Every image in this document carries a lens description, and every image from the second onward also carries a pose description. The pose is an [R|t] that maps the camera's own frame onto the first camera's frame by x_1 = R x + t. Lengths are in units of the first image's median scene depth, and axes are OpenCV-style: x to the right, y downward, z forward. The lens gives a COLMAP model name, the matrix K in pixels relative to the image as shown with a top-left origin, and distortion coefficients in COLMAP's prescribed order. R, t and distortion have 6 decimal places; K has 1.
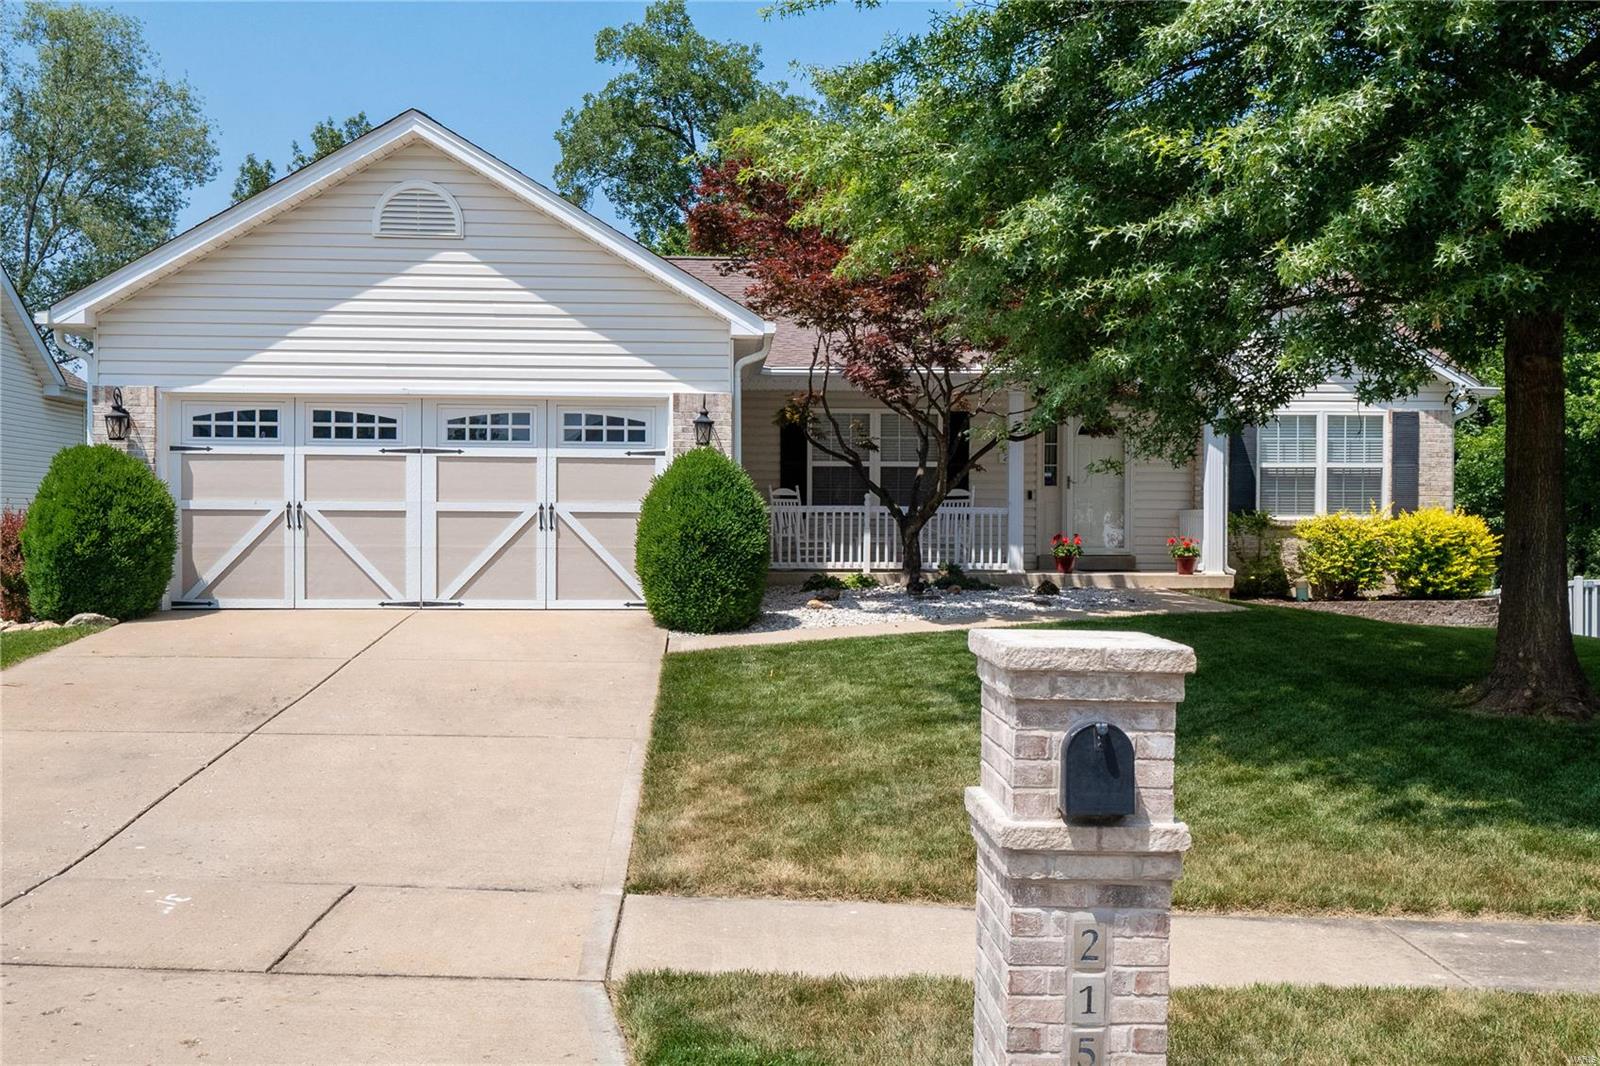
lens RADIAL K [[1531.9, 0, 789.5], [0, 1531.9, 542.0], [0, 0, 1]] dist [-0.006571, 0.000000]
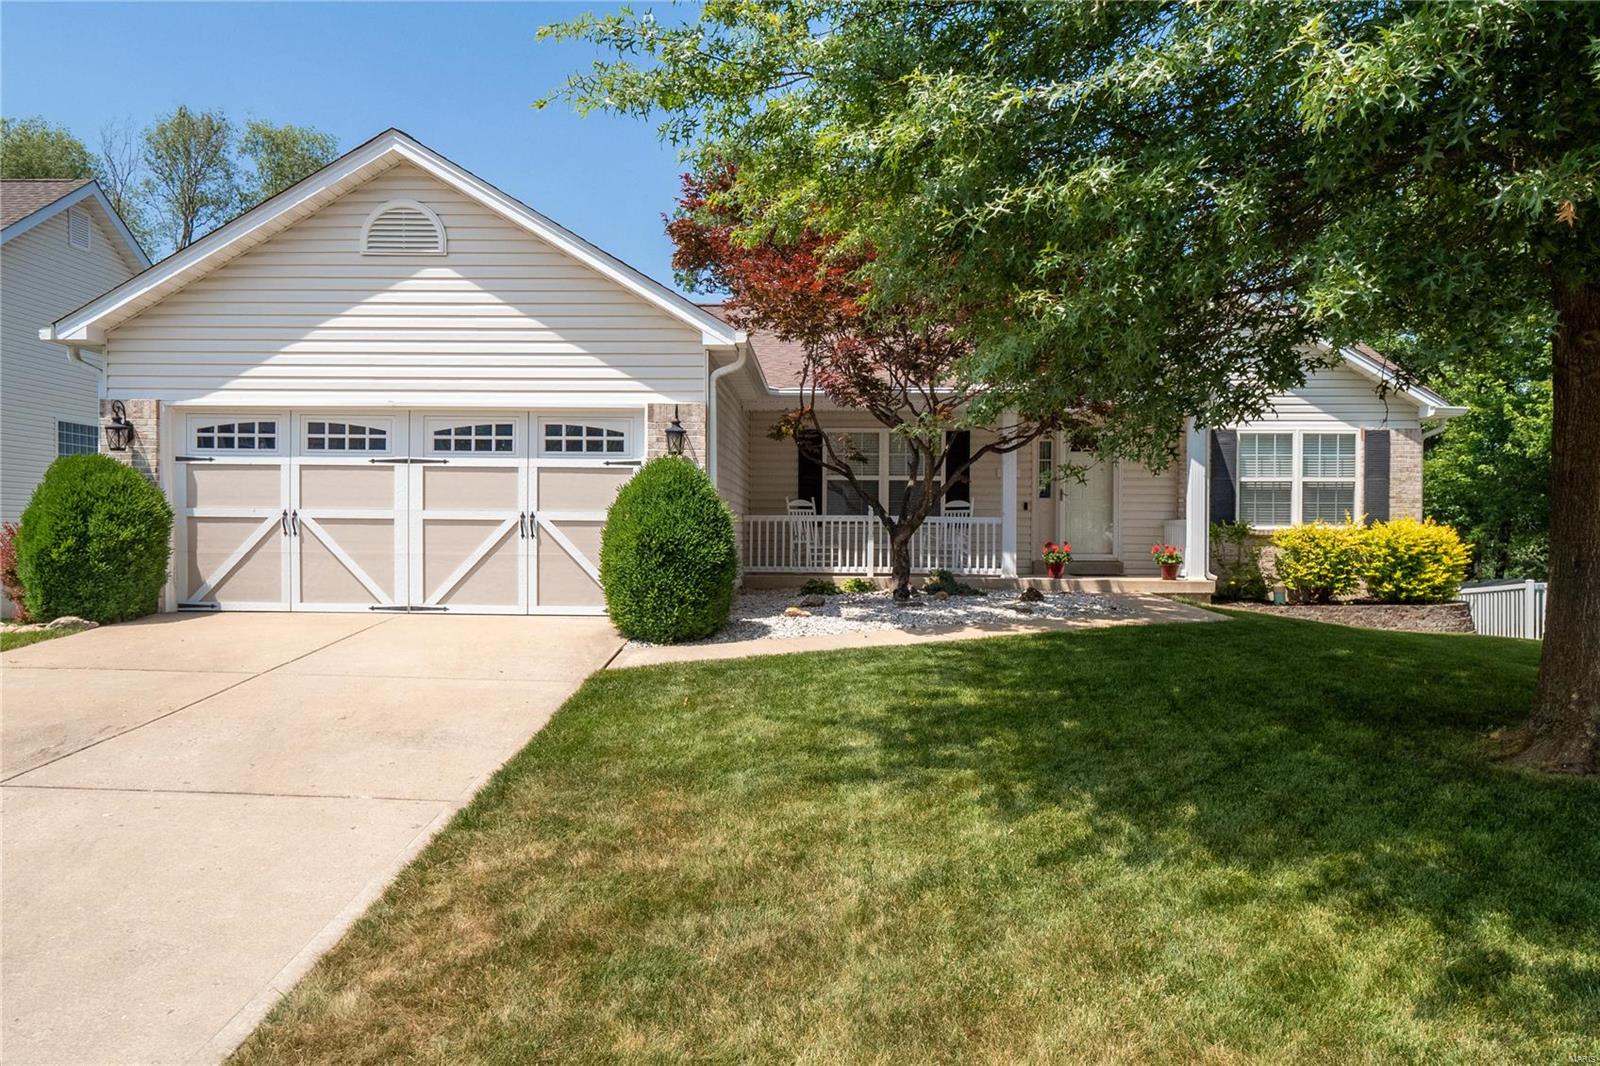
lens RADIAL K [[1098.7, 0, 785.9], [0, 1098.7, 529.4], [0, 0, 1]] dist [-0.021719, 0.010904]
pose [[0.995973, 0.003601, -0.089586, 0.080713], [-0.004635, 0.999925, -0.011336, -0.005902], [0.089538, 0.011705, 0.995915, 0.283921]]
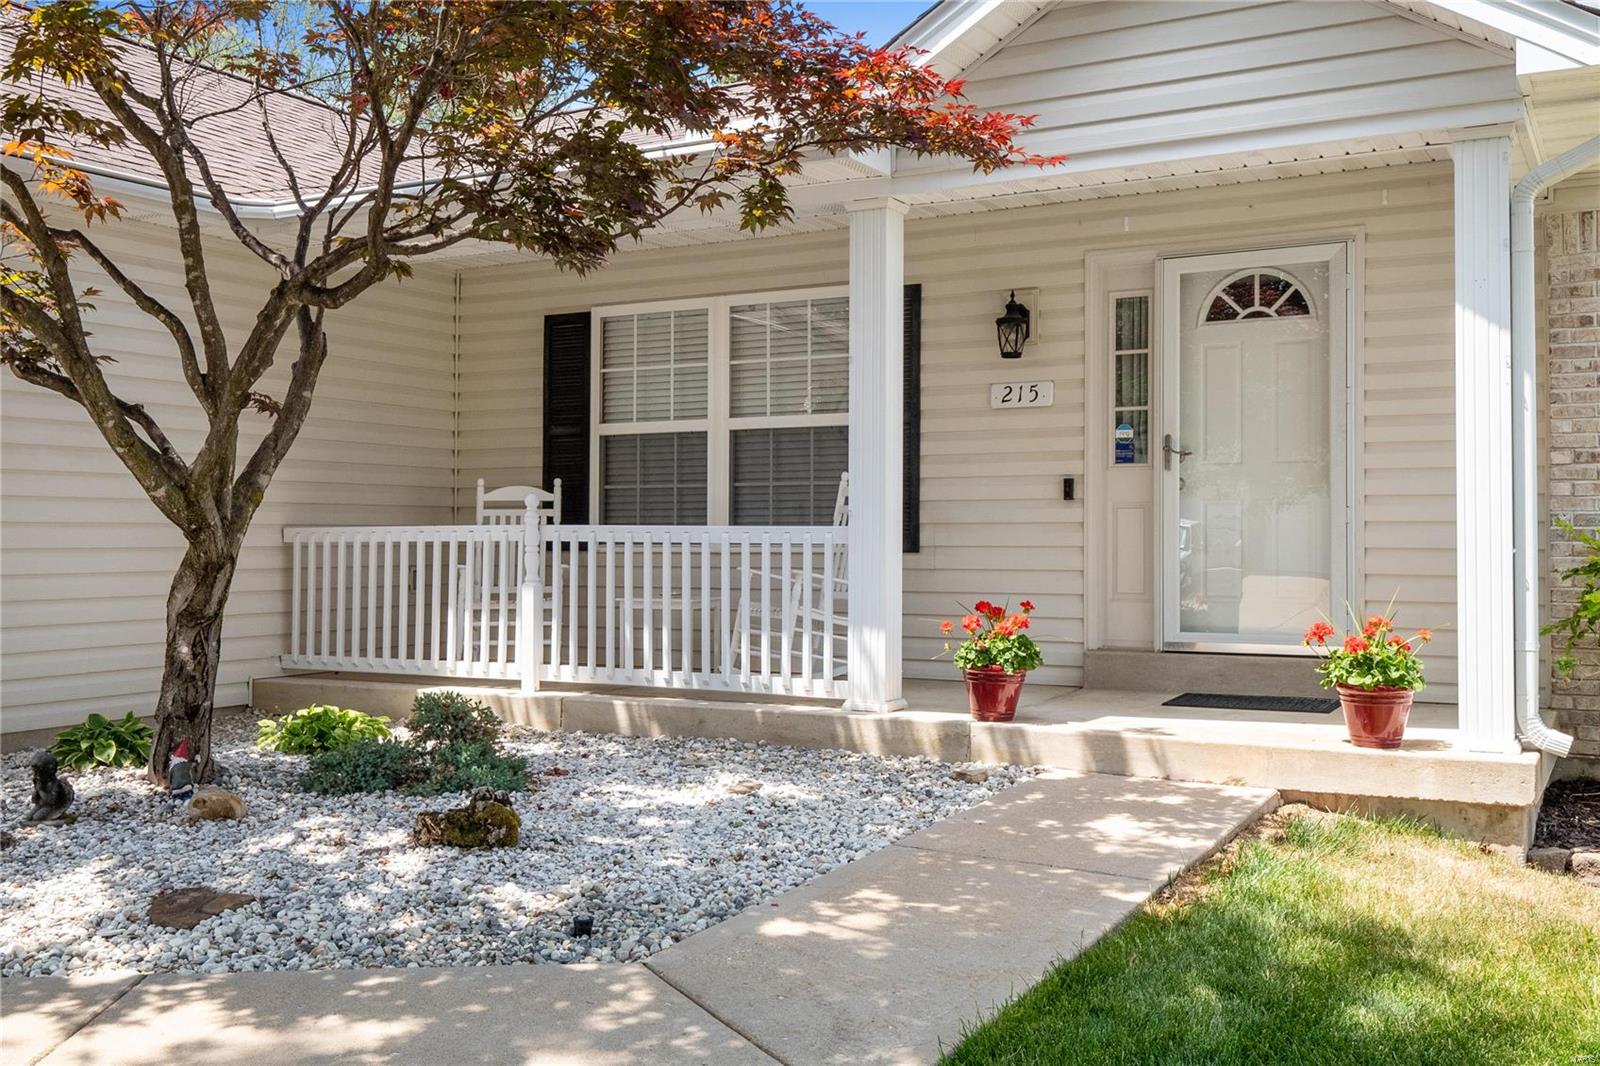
lens RADIAL K [[1531.9, 0, 801.8], [0, 1531.9, 529.8], [0, 0, 1]] dist [-0.006571, 0.000000]
pose [[0.842050, -0.010162, -0.539304, 0.441928], [0.003390, 0.999902, -0.013548, -0.022461], [0.539389, 0.009580, 0.842002, 0.928875]]
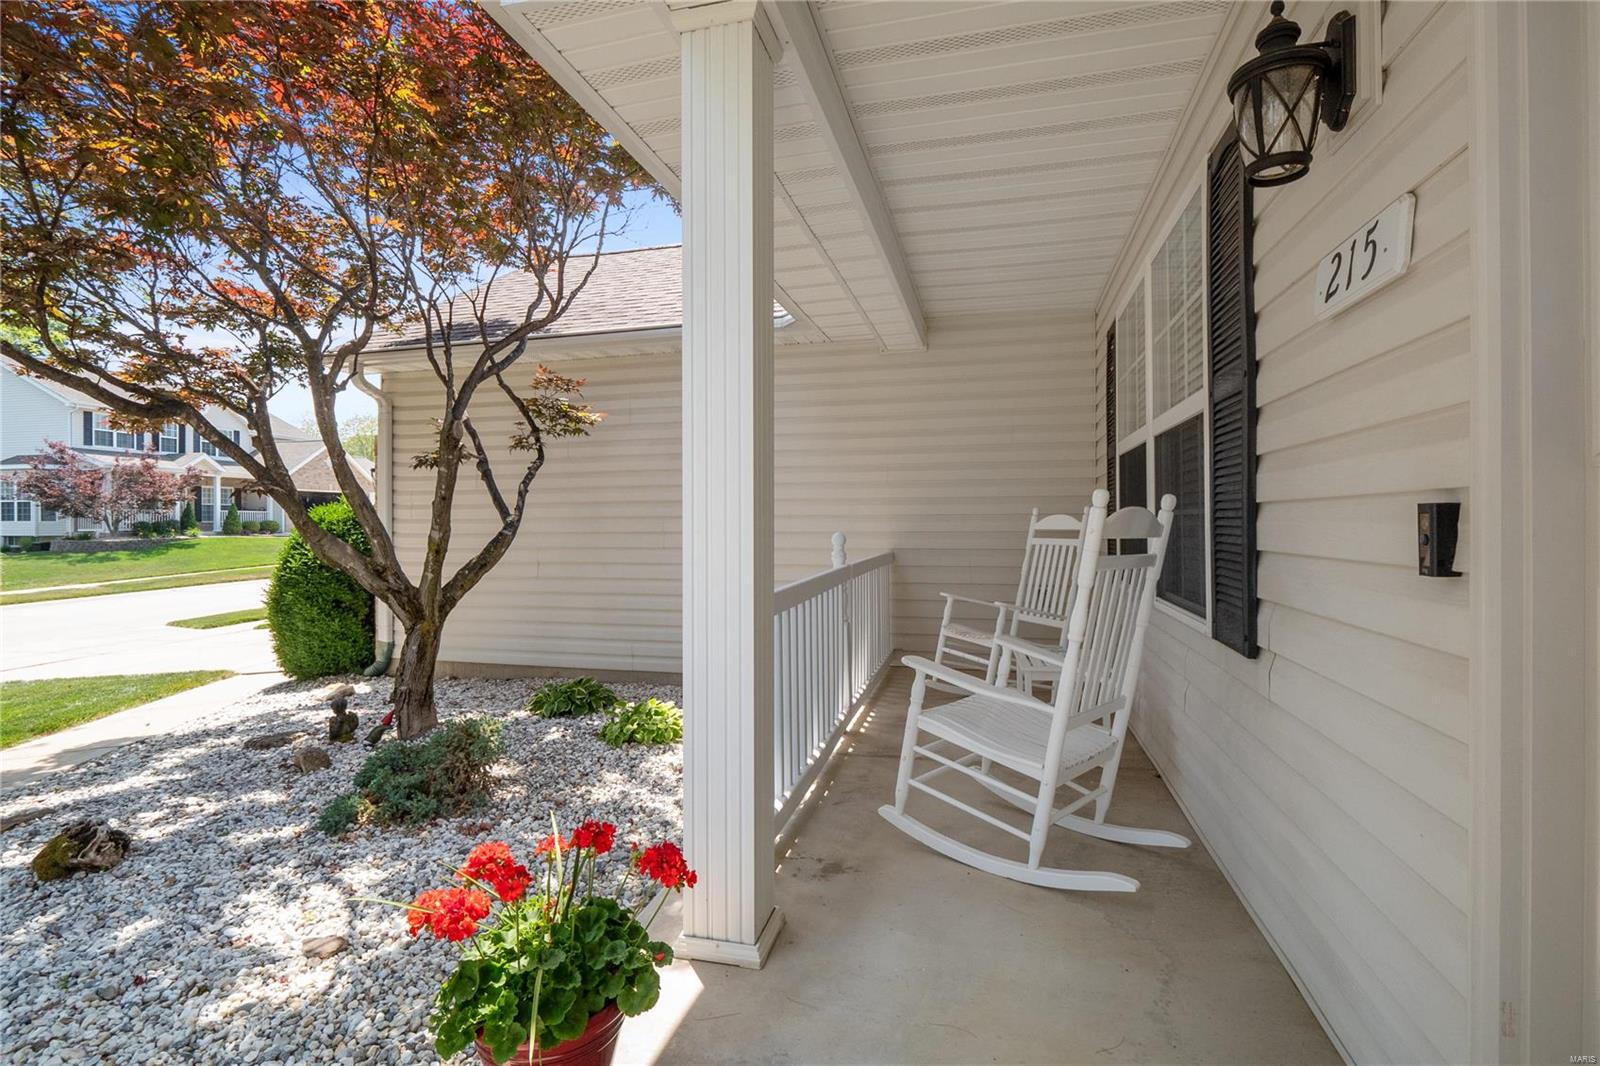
lens RADIAL K [[745.8, 0, 802.5], [0, 745.8, 527.1], [0, 0, 1]] dist [-0.004455, 0.000815]
pose [[-0.305373, -0.000881, -0.952232, 0.317675], [-0.012310, 0.999920, 0.003023, -0.044472], [0.952153, 0.012645, -0.305359, 1.401573]]
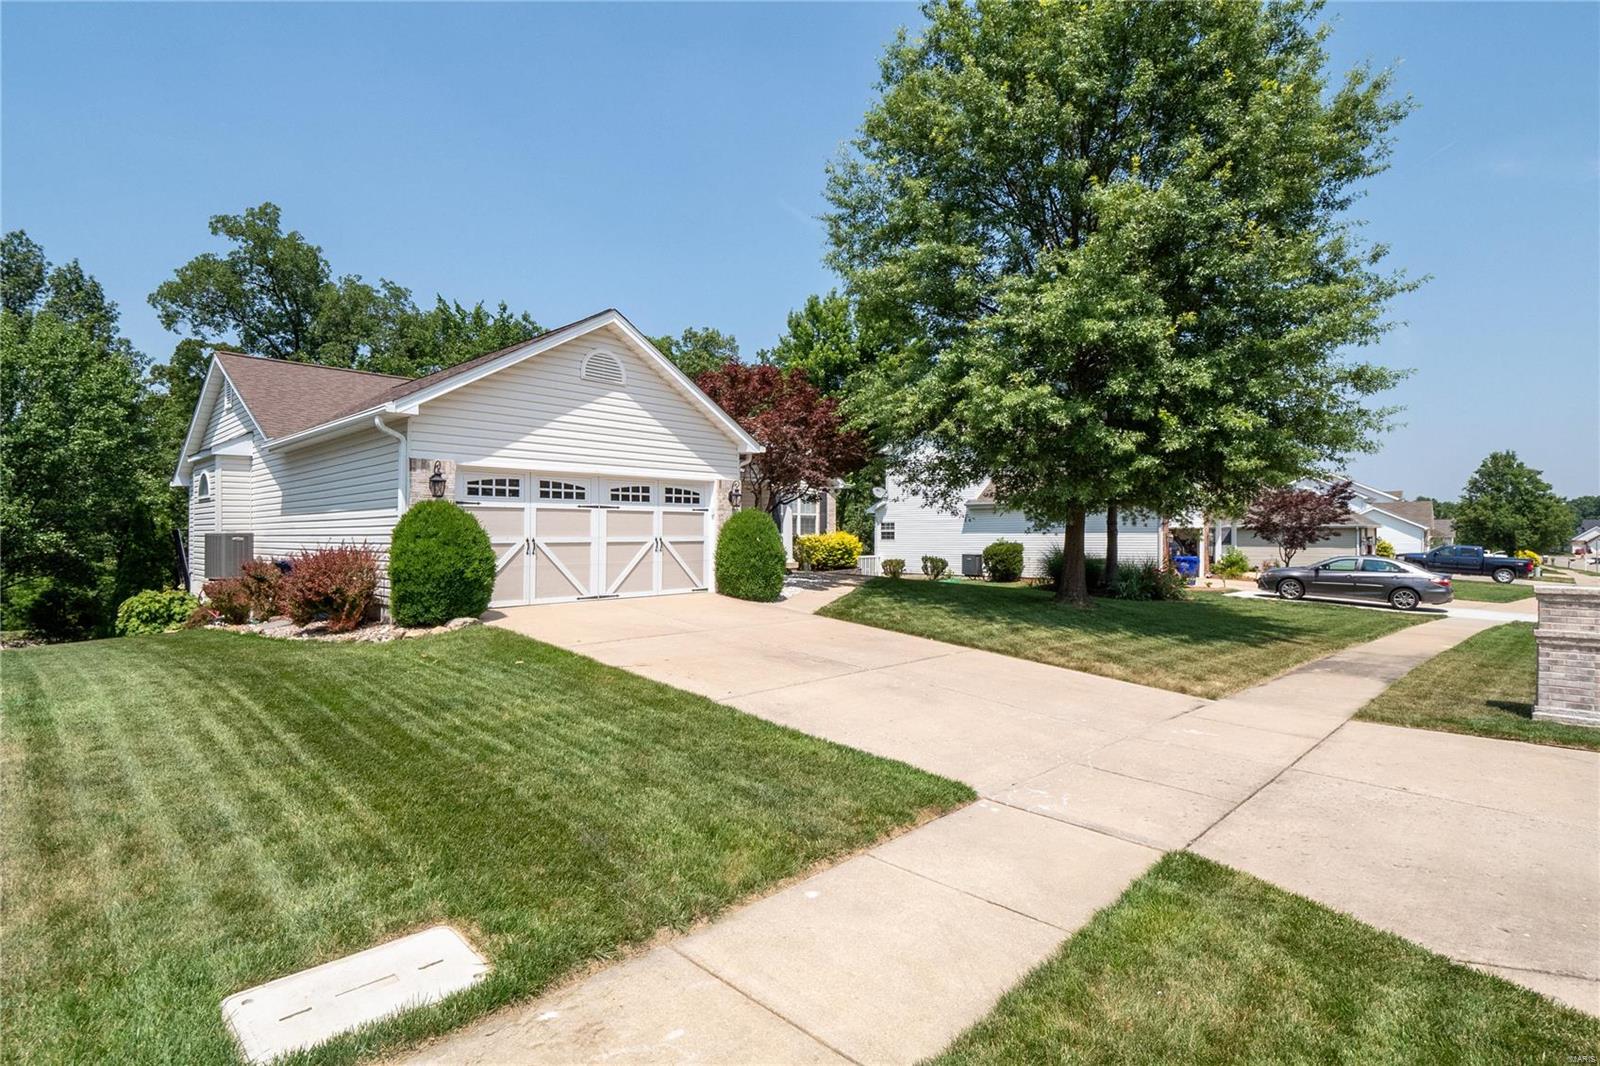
lens RADIAL K [[745.8, 0, 810.1], [0, 745.8, 529.7], [0, 0, 1]] dist [-0.004455, 0.000815]
pose [[0.722544, -0.005113, 0.691306, -0.644650], [0.016985, 0.999802, -0.010358, -0.021414], [-0.691116, 0.019226, 0.722488, 0.238937]]
